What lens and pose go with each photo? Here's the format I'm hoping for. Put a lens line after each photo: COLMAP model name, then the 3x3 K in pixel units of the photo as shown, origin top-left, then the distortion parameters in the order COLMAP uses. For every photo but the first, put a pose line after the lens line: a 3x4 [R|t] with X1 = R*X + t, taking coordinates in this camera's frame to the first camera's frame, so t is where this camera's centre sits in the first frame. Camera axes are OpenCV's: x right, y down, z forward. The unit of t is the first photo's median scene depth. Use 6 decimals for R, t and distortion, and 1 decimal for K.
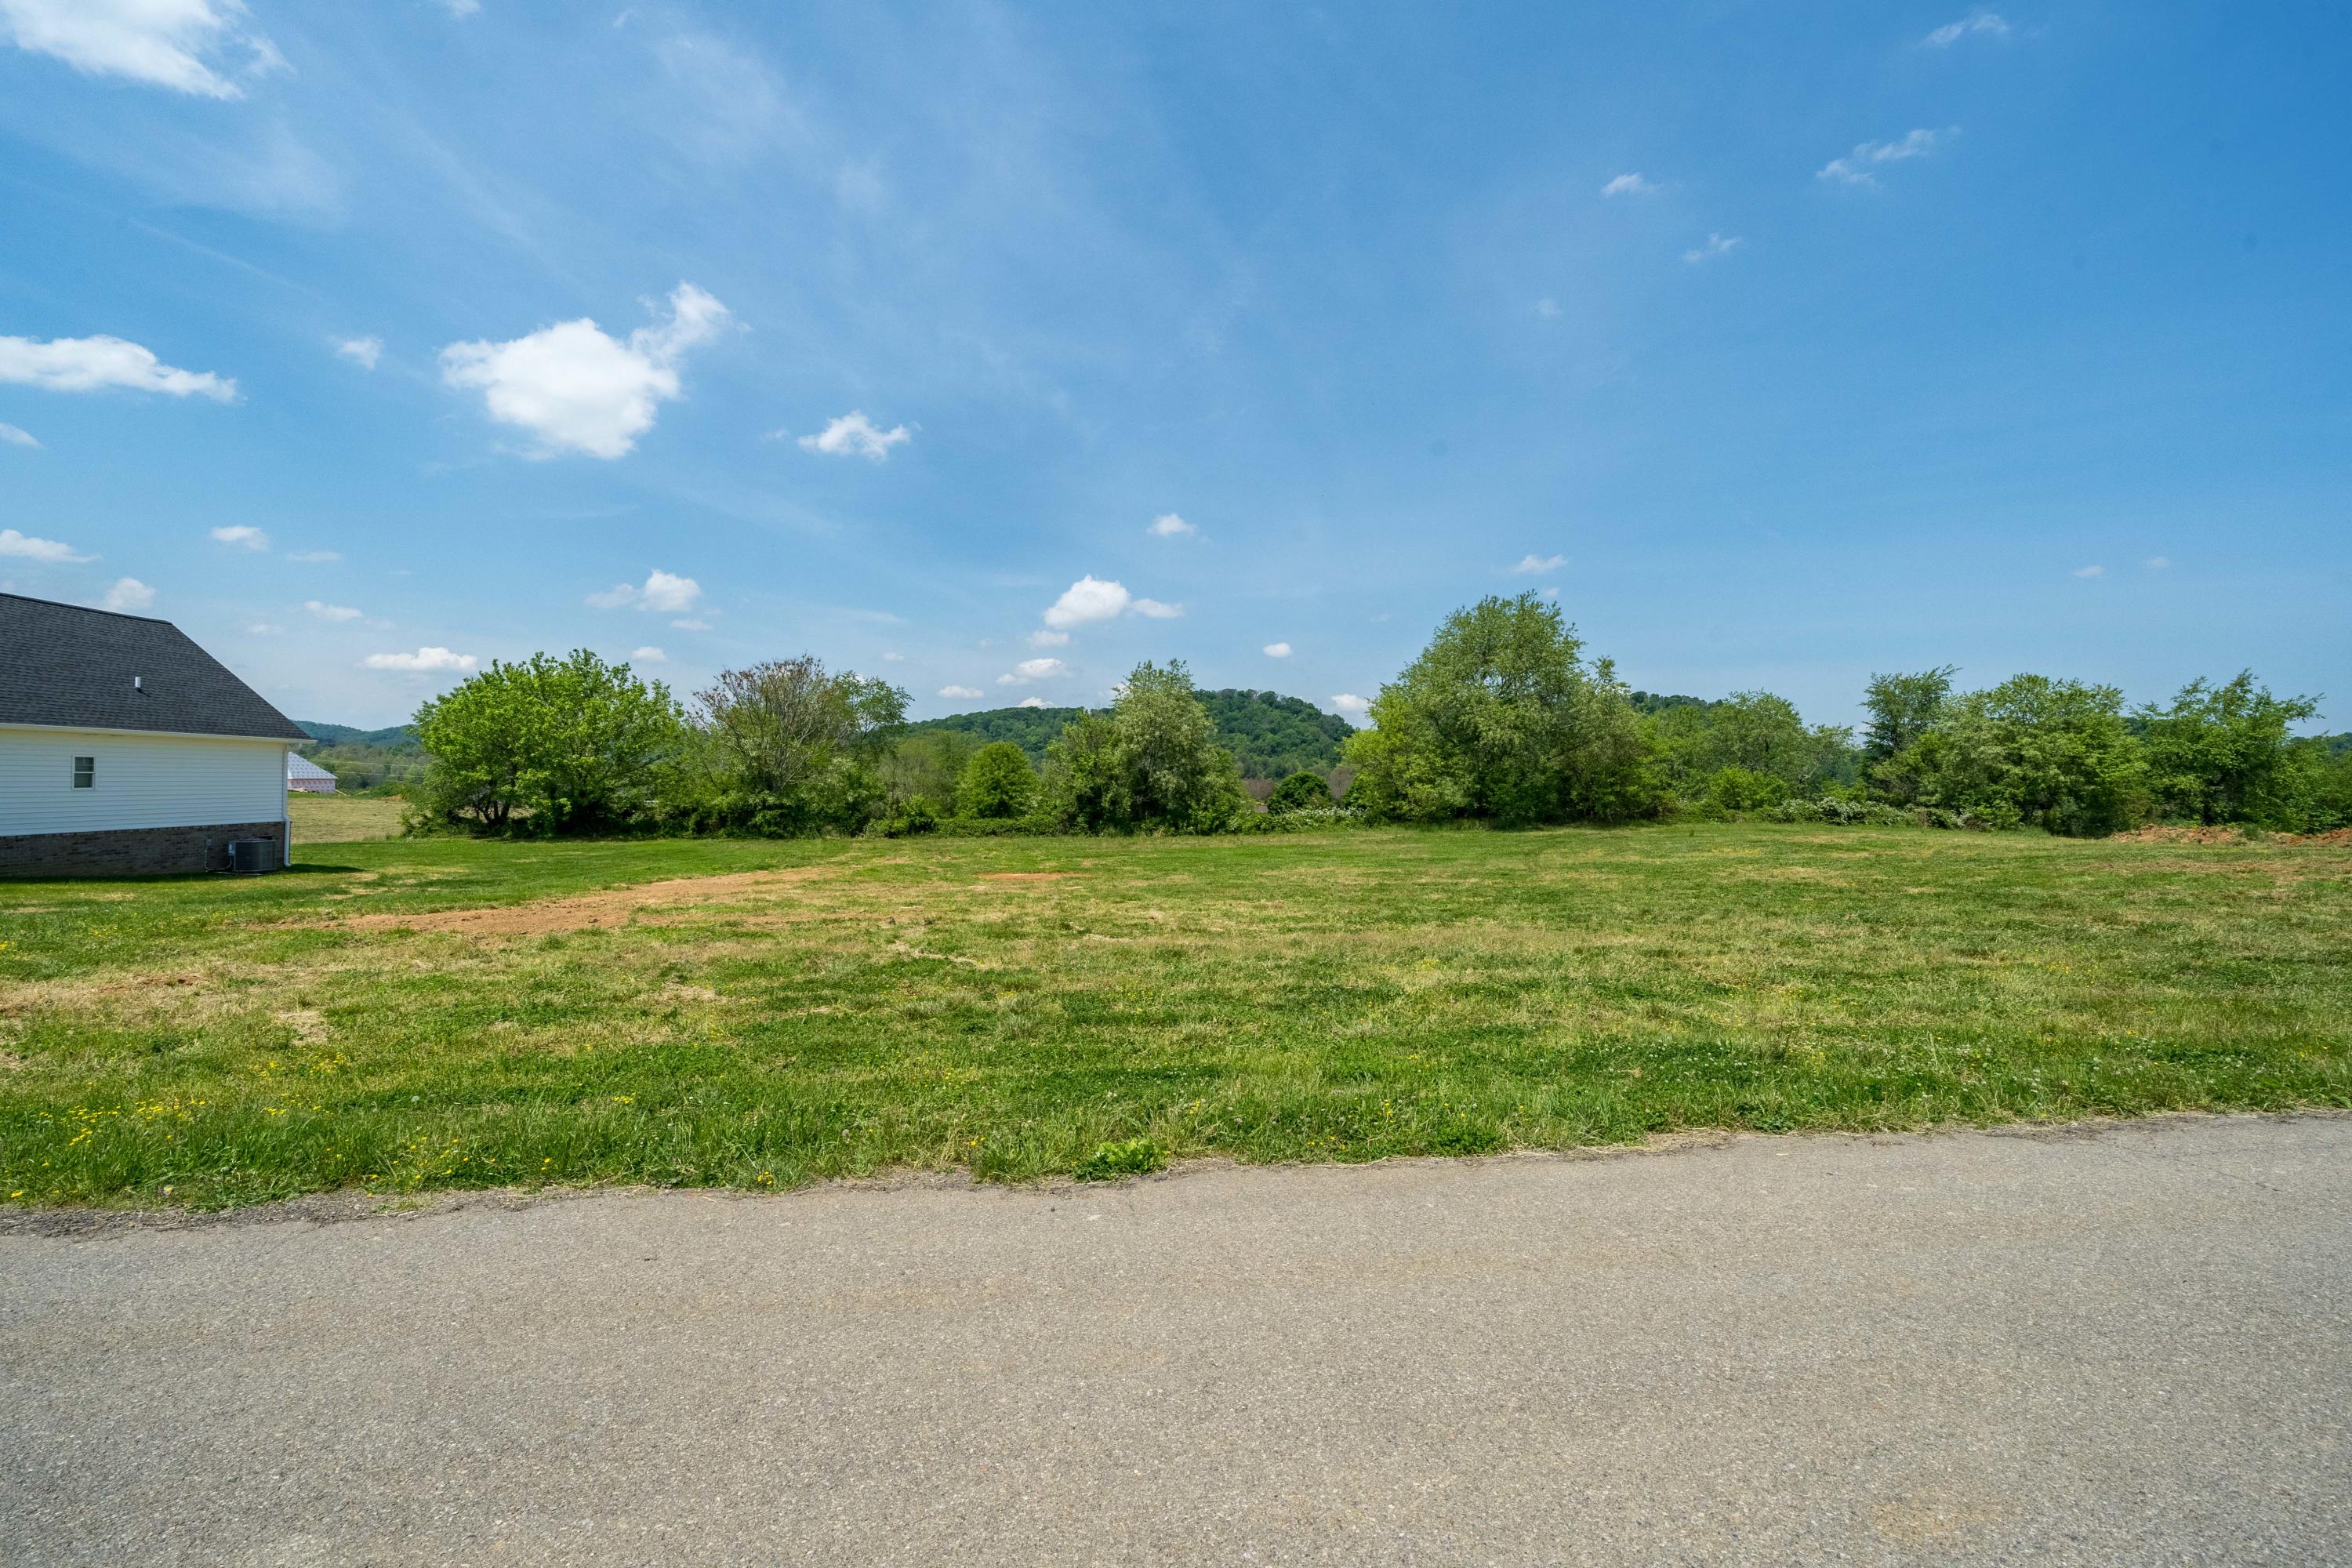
lens RADIAL K [[856.4, 0, 1179.4], [0, 856.4, 805.9], [0, 0, 1]] dist [-0.008165, -0.000230]
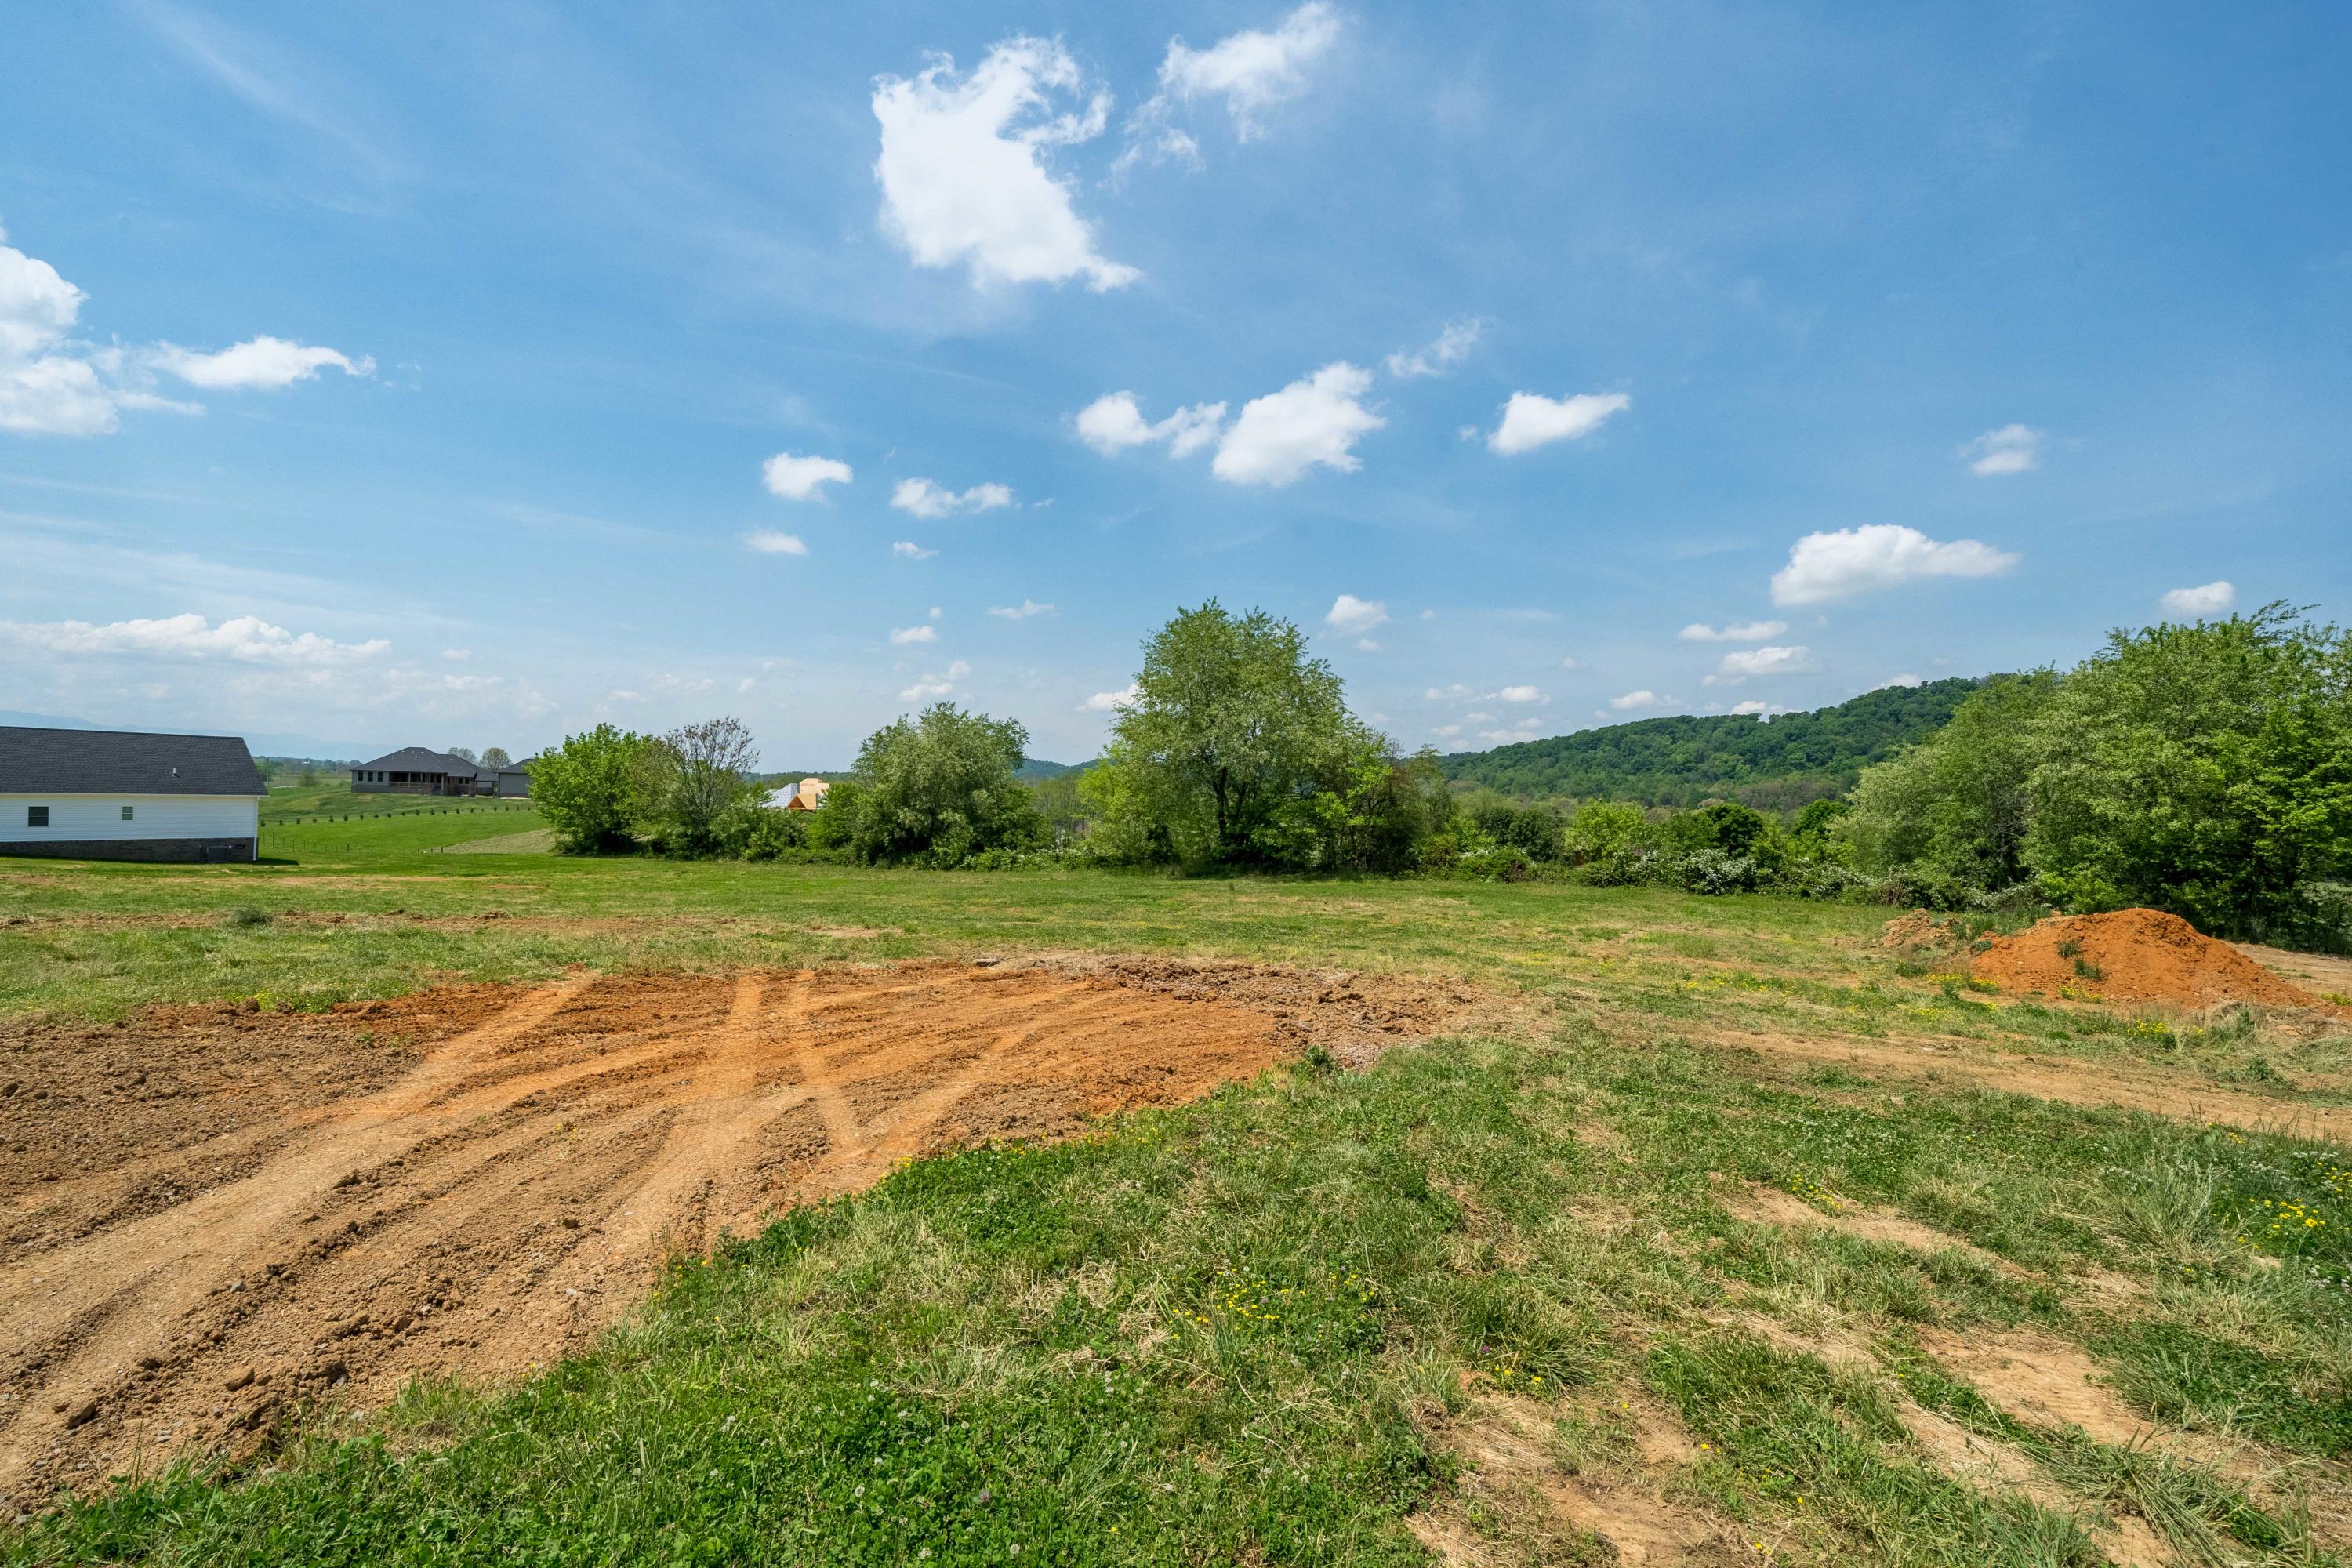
lens RADIAL K [[1037.8, 0, 1198.4], [0, 1037.8, 787.1], [0, 0, 1]] dist [-0.004874, -0.000729]
pose [[0.806930, -0.010848, -0.590547, 0.924678], [-0.020395, 0.998723, -0.046214, -0.013479], [0.590295, 0.049335, 0.805679, 0.146276]]
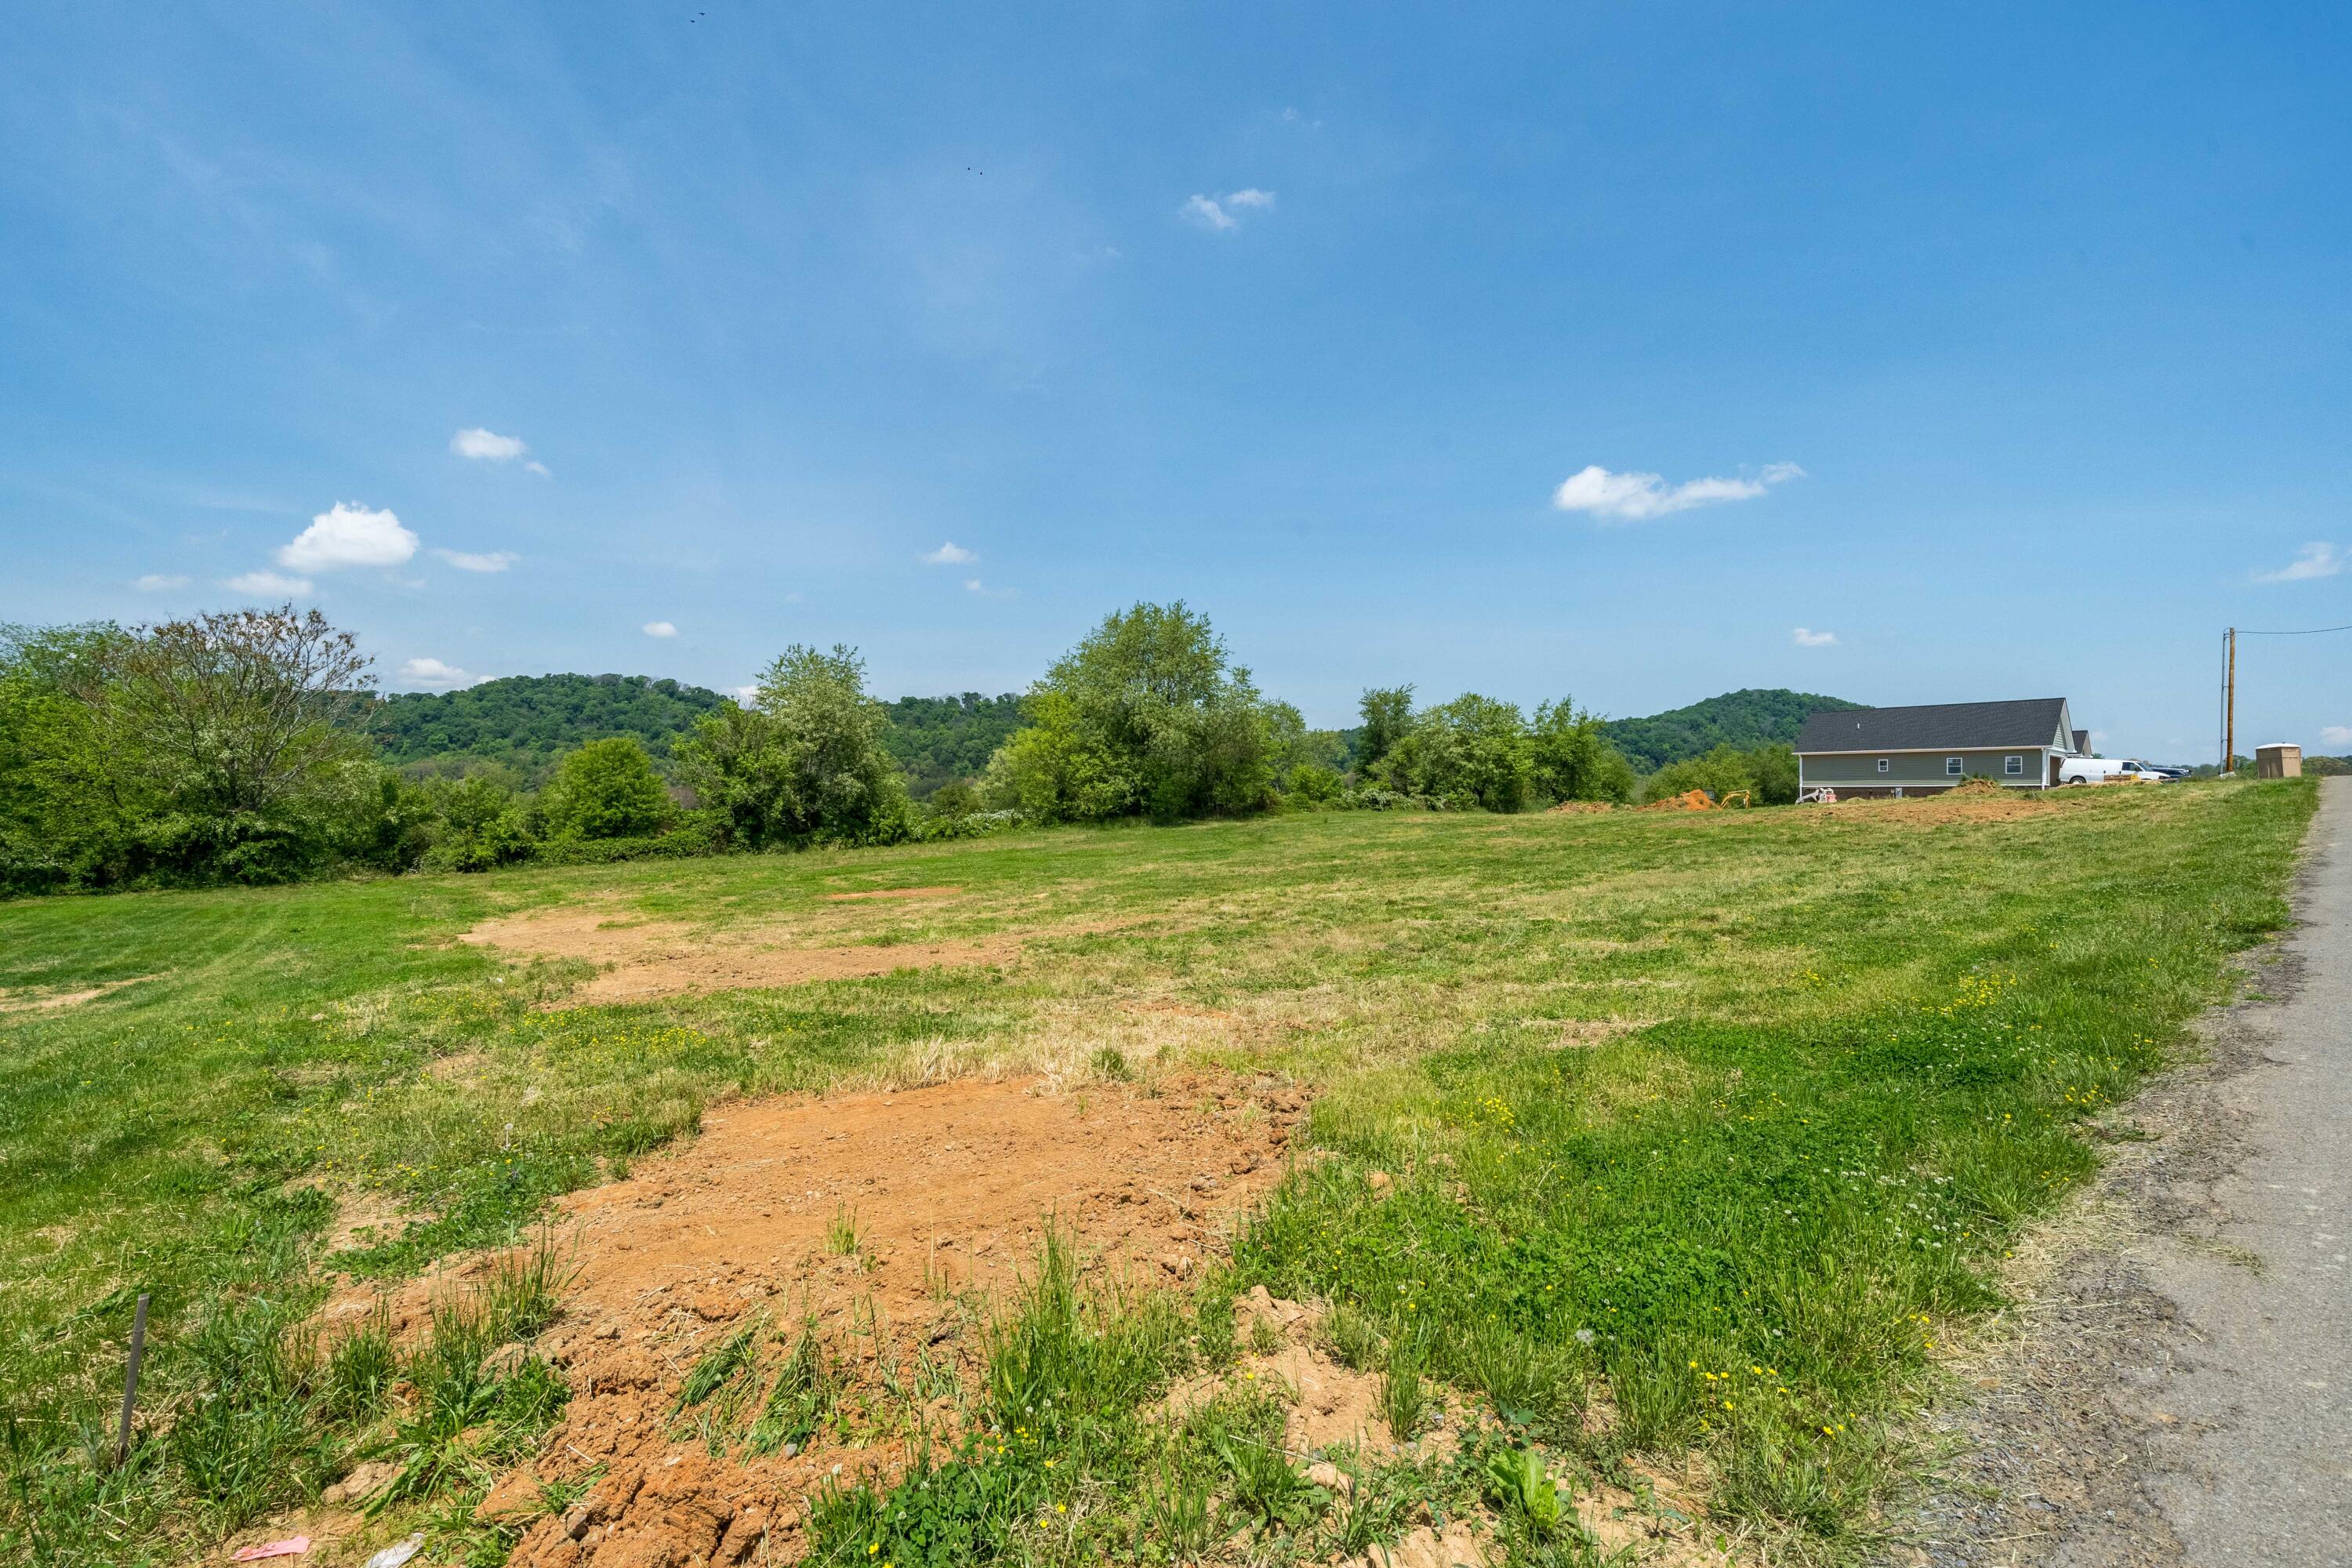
lens RADIAL K [[965.7, 0, 1152.7], [0, 965.7, 793.1], [0, 0, 1]] dist [-0.015377, -0.000112]
pose [[0.834646, -0.023460, 0.550287, -0.258190], [0.035529, 0.999305, -0.011285, 0.000851], [-0.549639, 0.028970, 0.834900, 0.020861]]
